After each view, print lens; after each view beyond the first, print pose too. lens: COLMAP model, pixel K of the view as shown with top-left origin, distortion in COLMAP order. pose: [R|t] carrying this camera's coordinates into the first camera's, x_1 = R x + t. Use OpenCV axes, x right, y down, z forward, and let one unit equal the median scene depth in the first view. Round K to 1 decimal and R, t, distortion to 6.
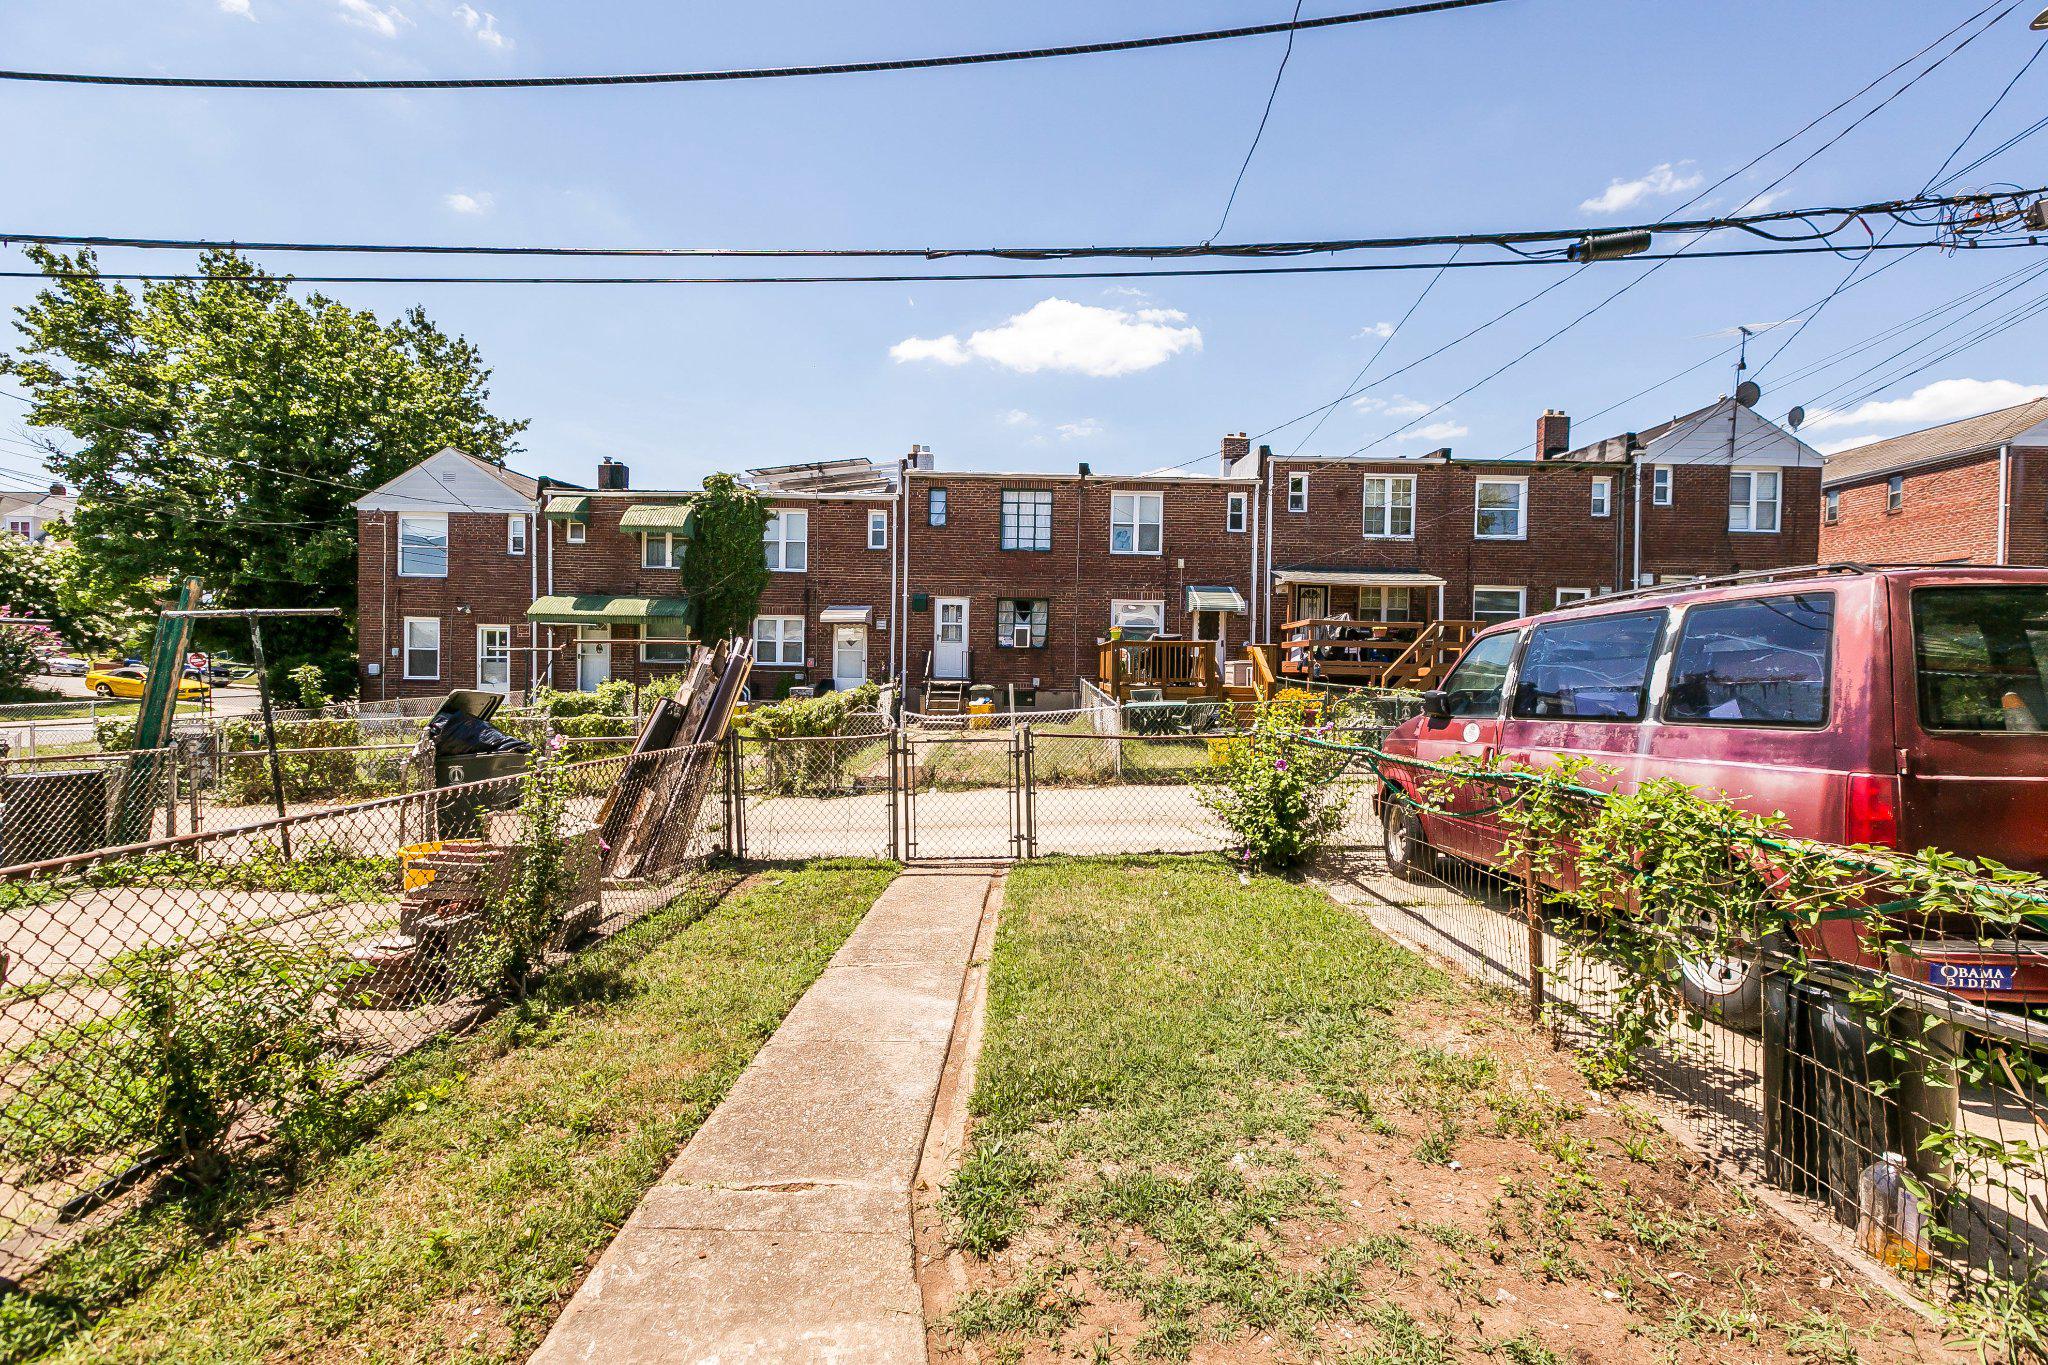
lens RADIAL K [[916.0, 0, 1028.2], [0, 916.0, 681.4], [0, 0, 1]] dist [0.002492, -0.000497]
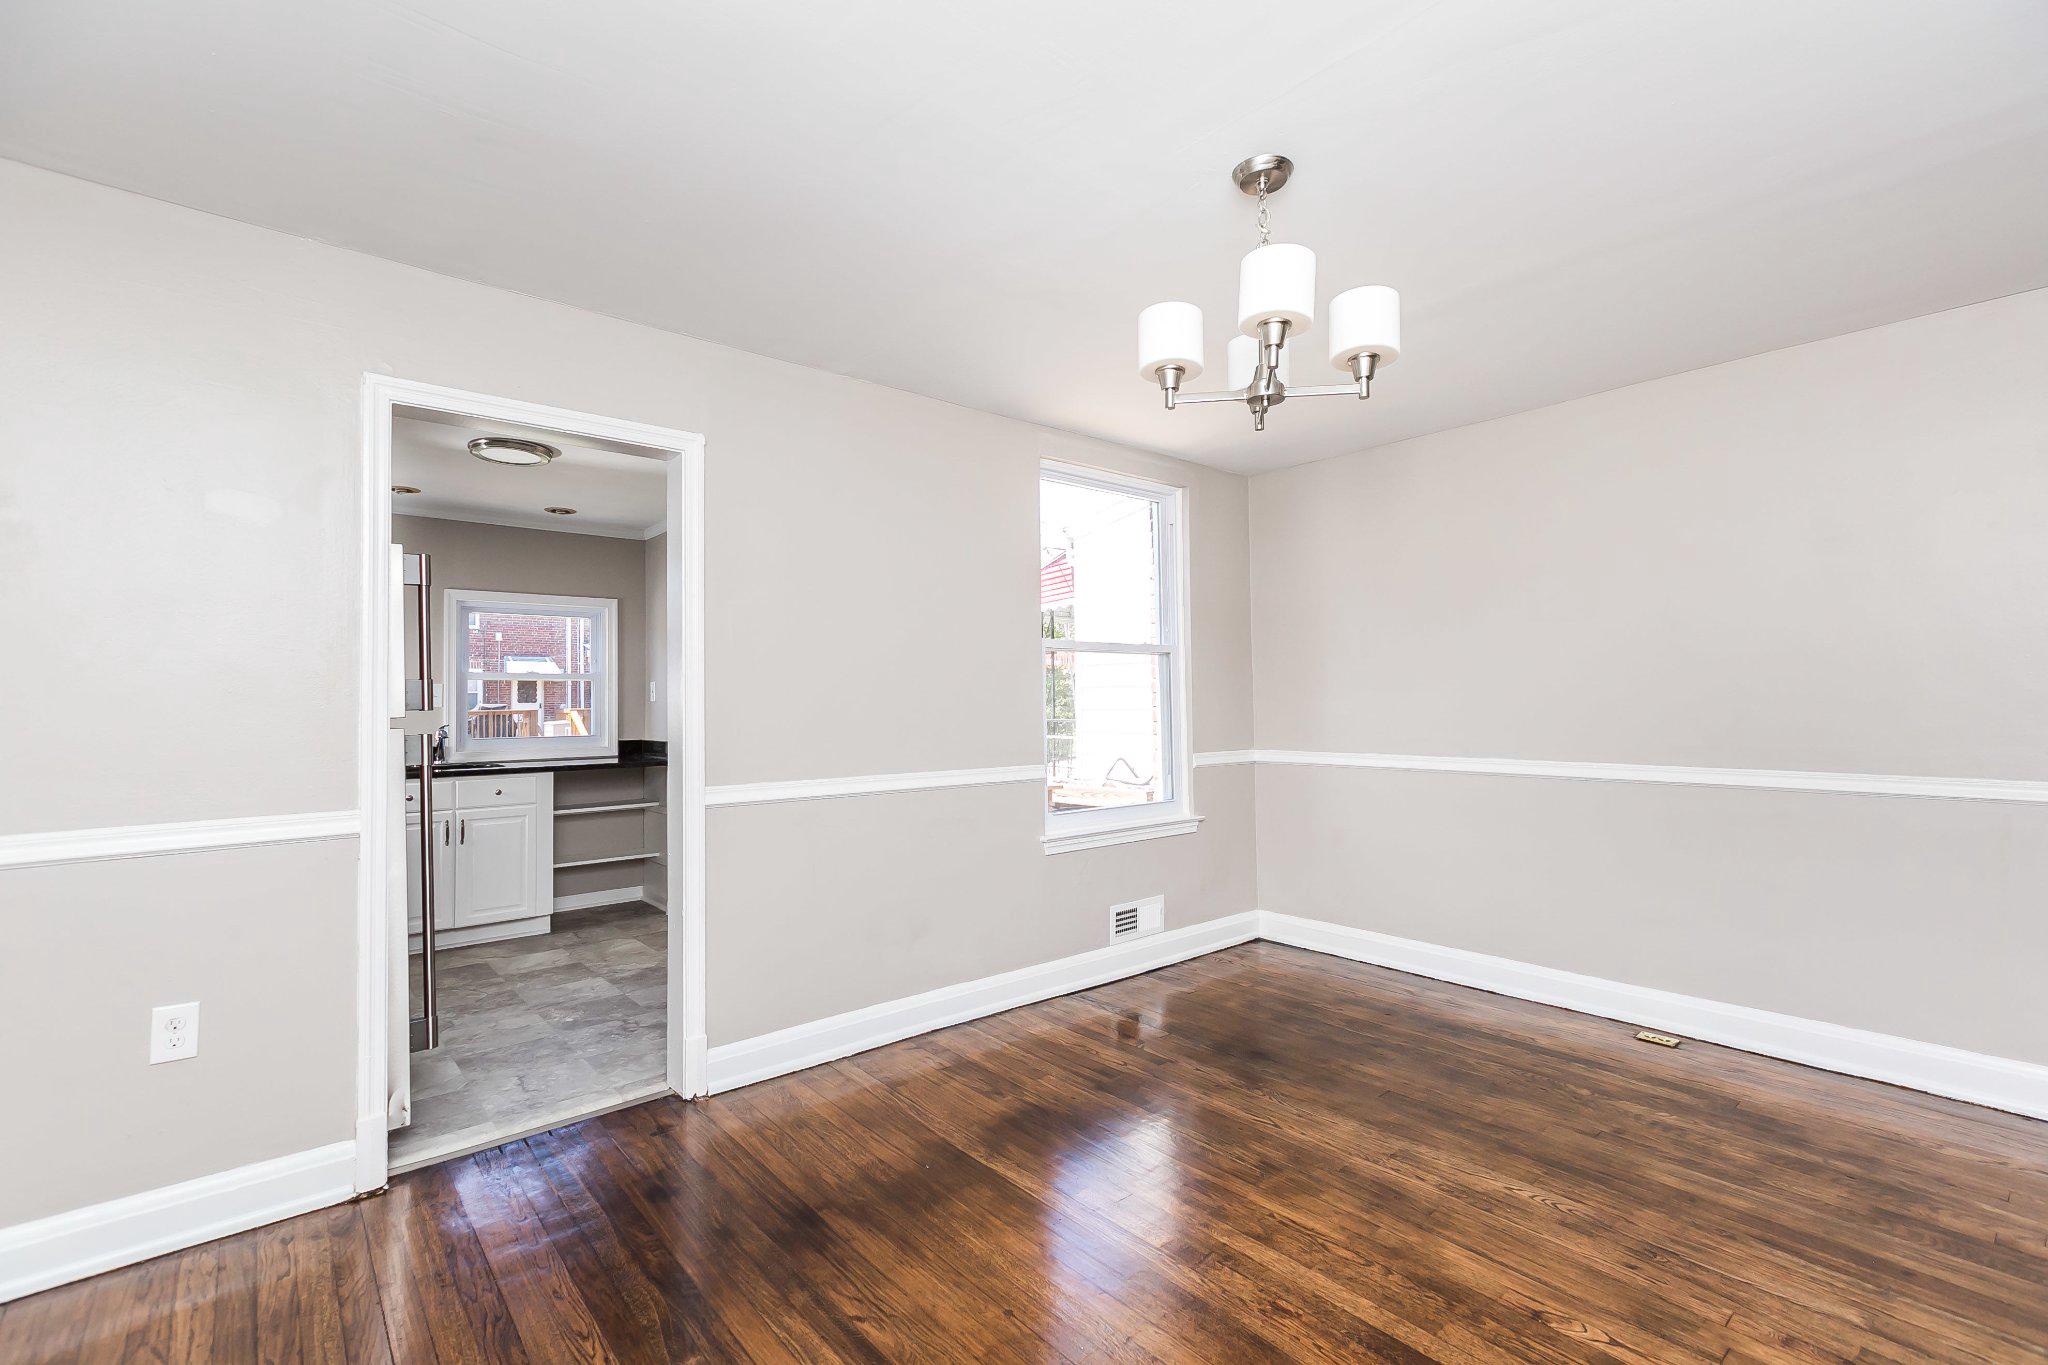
lens RADIAL K [[916.0, 0, 1028.2], [0, 916.0, 681.4], [0, 0, 1]] dist [0.002492, -0.000497]
pose [[0.755142, -0.013823, 0.655416, -0.083372], [0.037166, 0.999072, -0.021750, -0.022263], [-0.654507, 0.040783, 0.754955, -0.290993]]
